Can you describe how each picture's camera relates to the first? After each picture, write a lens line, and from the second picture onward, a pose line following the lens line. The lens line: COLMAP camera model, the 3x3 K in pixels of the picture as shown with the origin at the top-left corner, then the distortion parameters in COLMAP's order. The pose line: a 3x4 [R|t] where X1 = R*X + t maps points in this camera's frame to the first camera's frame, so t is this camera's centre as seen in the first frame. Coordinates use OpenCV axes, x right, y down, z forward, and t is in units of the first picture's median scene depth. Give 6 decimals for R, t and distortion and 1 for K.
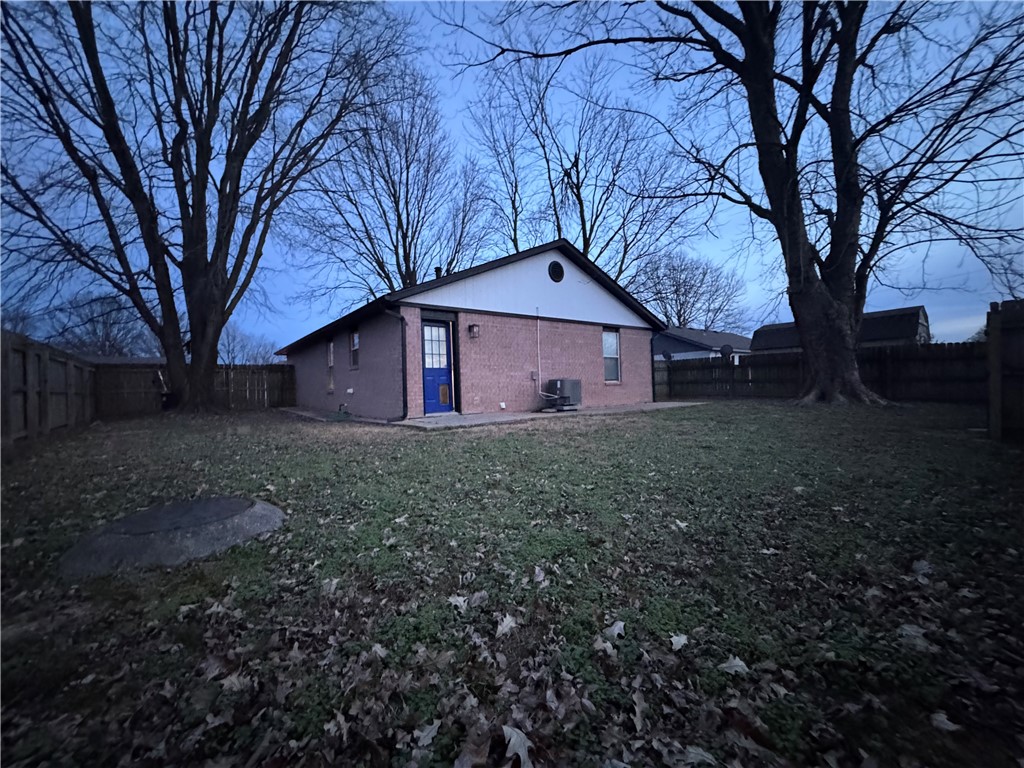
lens RADIAL K [[407.7, 0, 511.2], [0, 407.7, 384.1], [0, 0, 1]] dist [-0.001486, 0.001222]
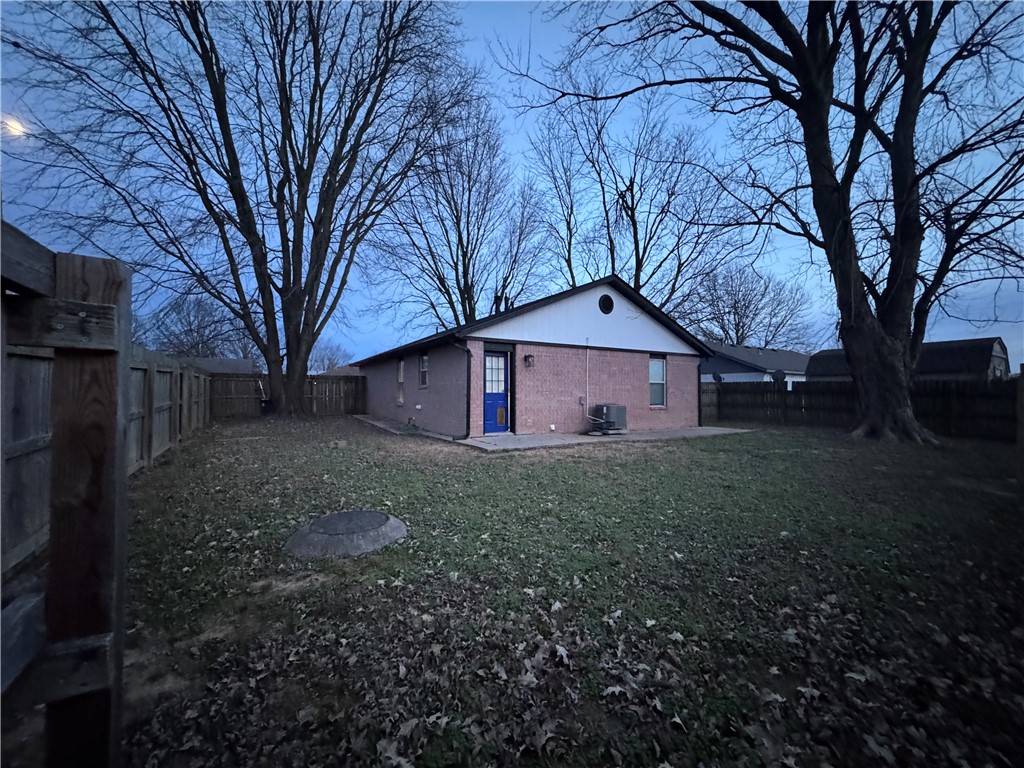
lens RADIAL K [[407.7, 0, 511.8], [0, 407.7, 384.6], [0, 0, 1]] dist [-0.001486, 0.001222]
pose [[0.992407, 0.033501, -0.118351, -0.003200], [-0.034682, 0.999367, -0.007936, -0.043345], [0.118010, 0.011980, 0.992940, -0.096767]]
